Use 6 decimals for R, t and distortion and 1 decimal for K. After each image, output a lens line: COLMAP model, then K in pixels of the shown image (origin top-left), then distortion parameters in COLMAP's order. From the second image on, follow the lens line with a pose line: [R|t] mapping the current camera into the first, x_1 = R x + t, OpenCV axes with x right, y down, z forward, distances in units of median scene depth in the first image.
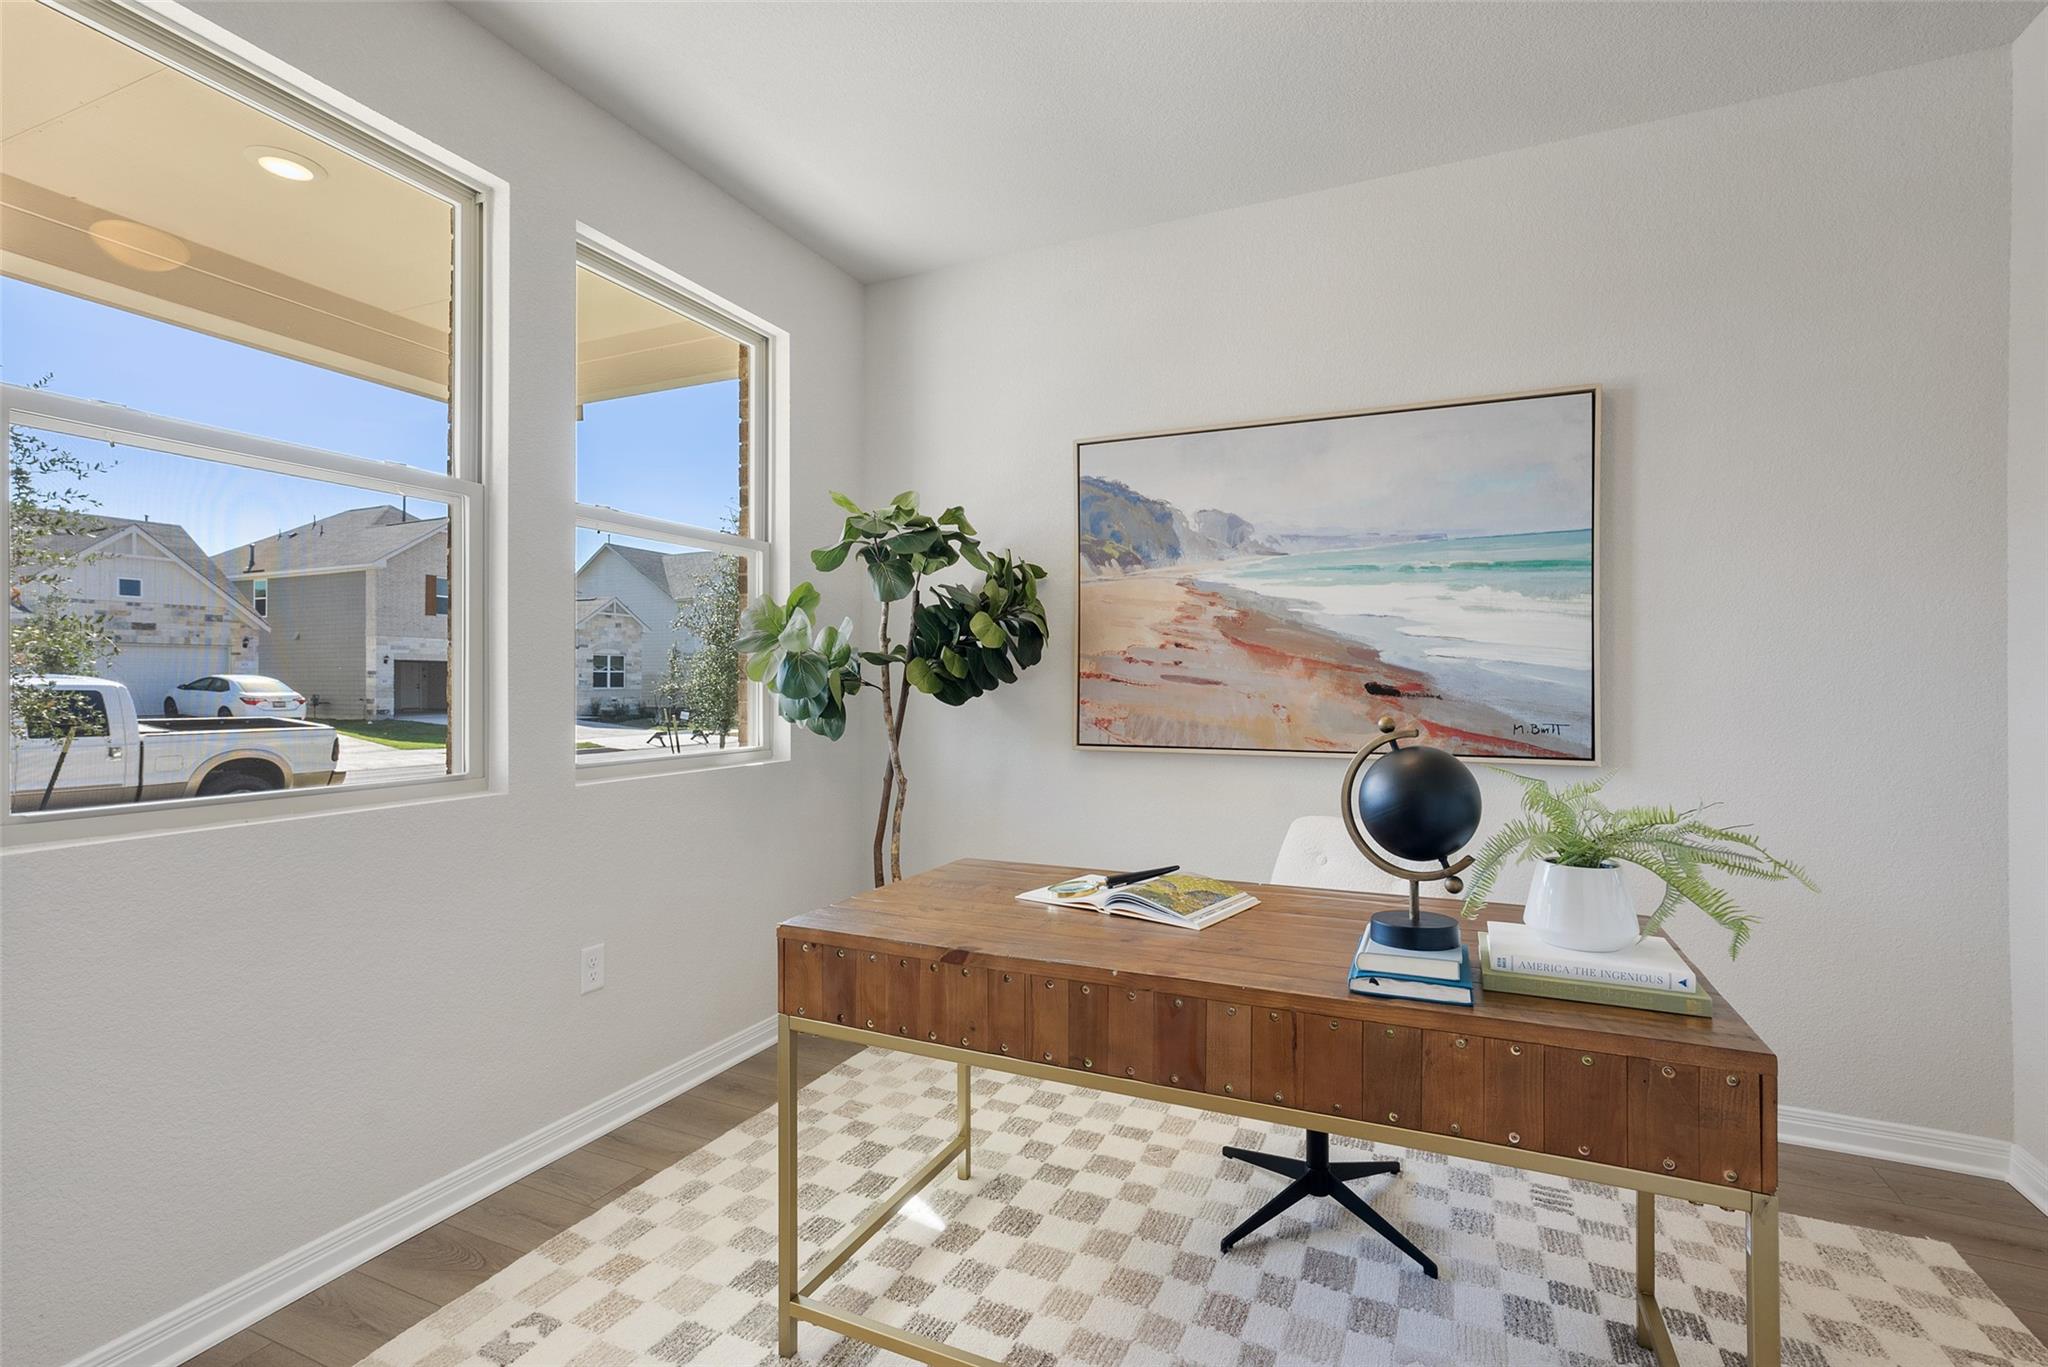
lens RADIAL K [[935.7, 0, 1016.0], [0, 935.7, 676.1], [0, 0, 1]] dist [-0.043855, 0.029947]
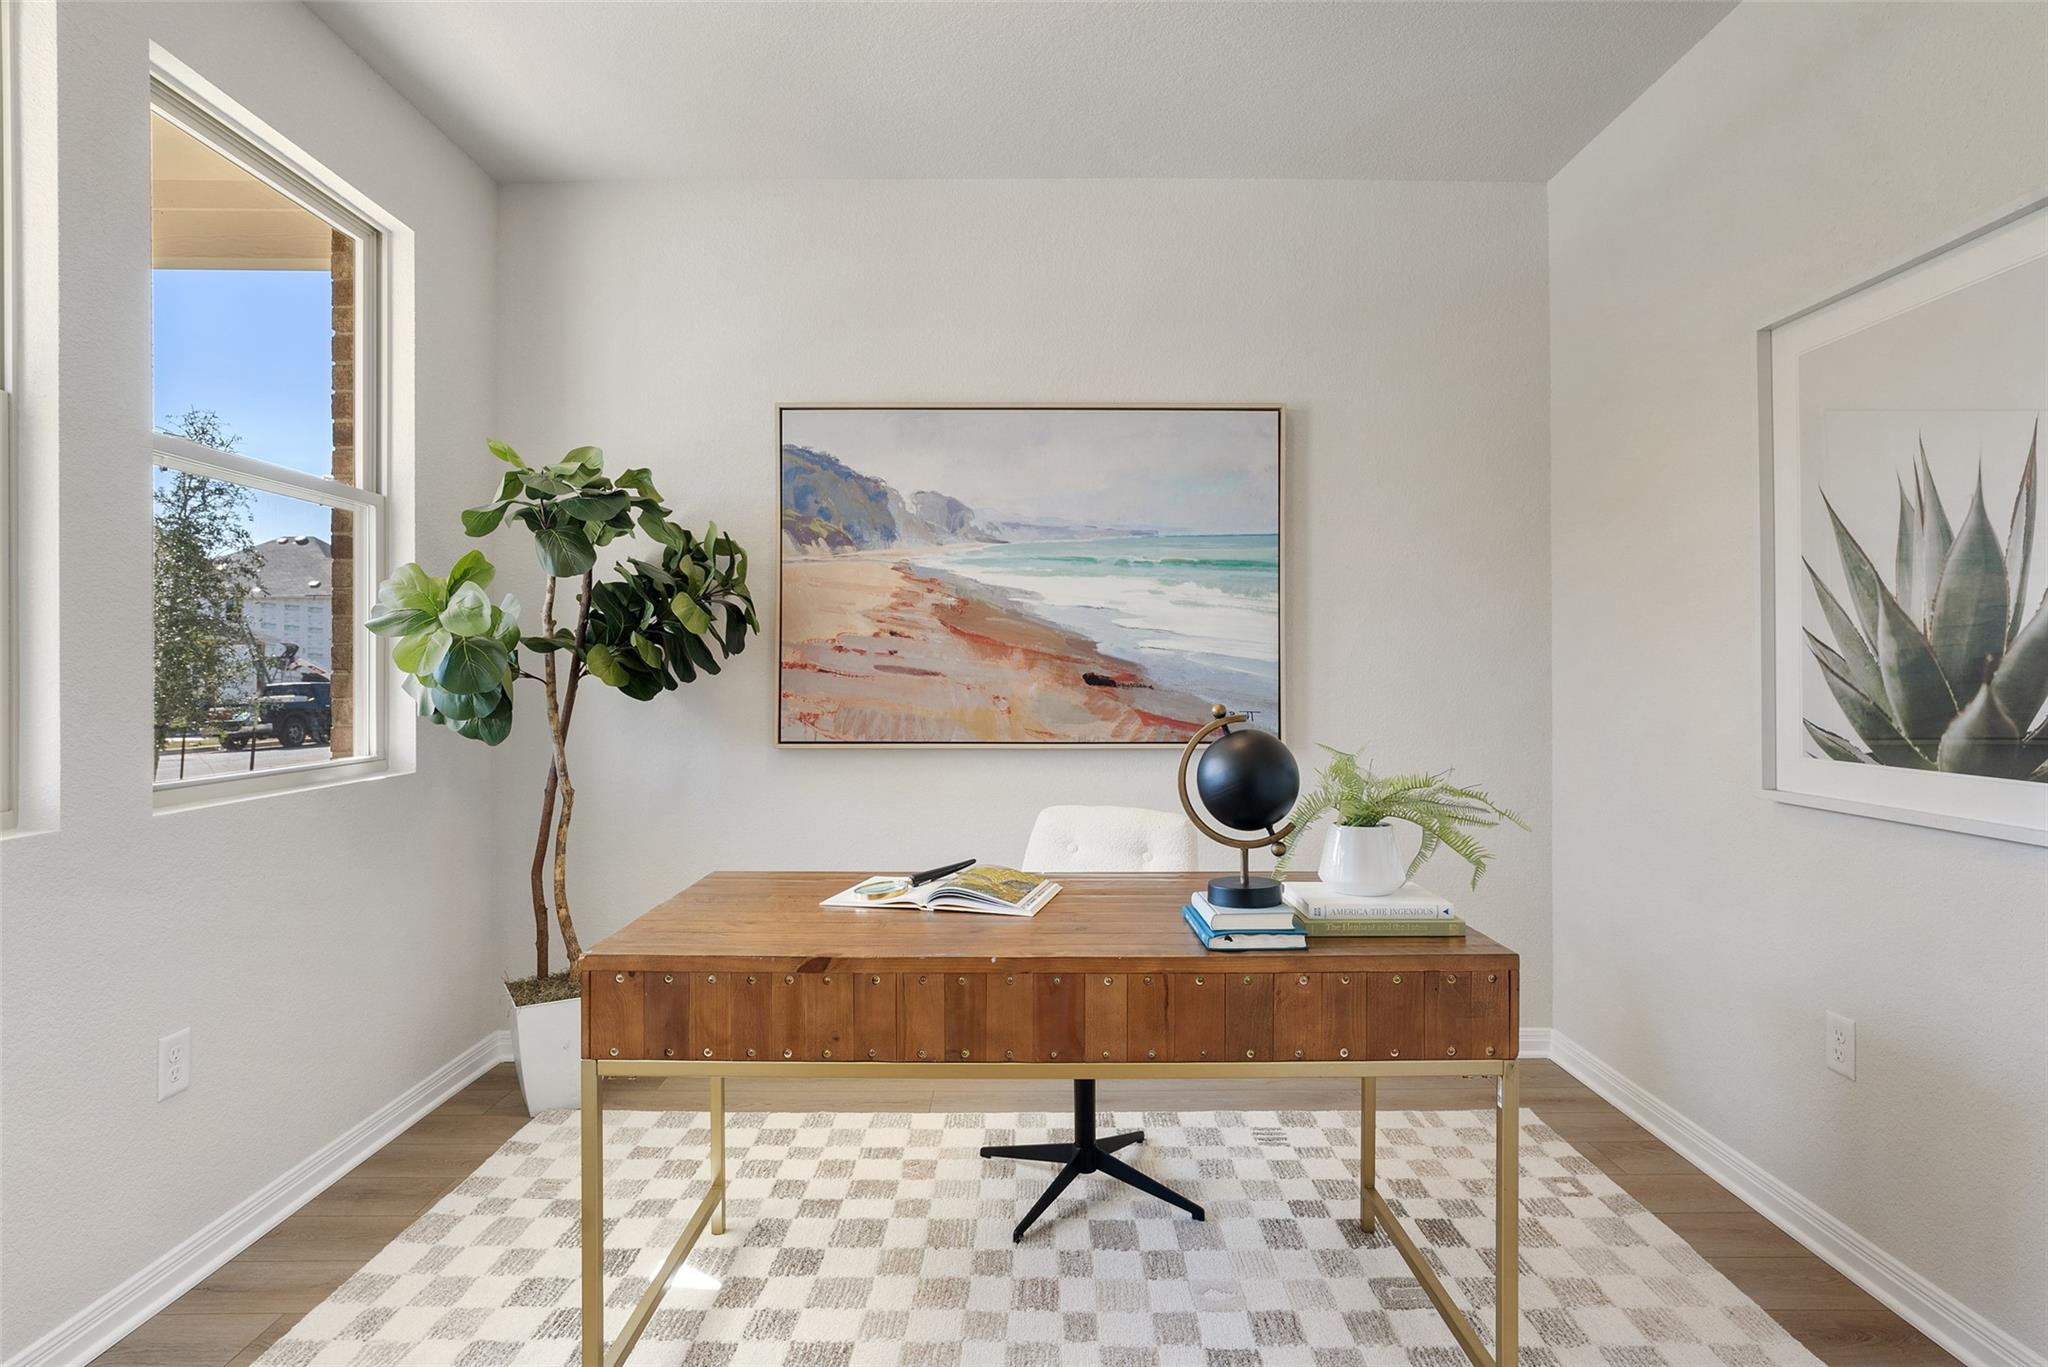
lens RADIAL K [[1068.0, 0, 1030.3], [0, 1068.0, 663.0], [0, 0, 1]] dist [-0.039877, 0.024532]
pose [[0.910615, 0.002709, 0.413247, -0.173480], [-0.001744, 0.999995, -0.002712, -0.001142], [-0.413252, 0.001749, 0.910615, -0.038410]]
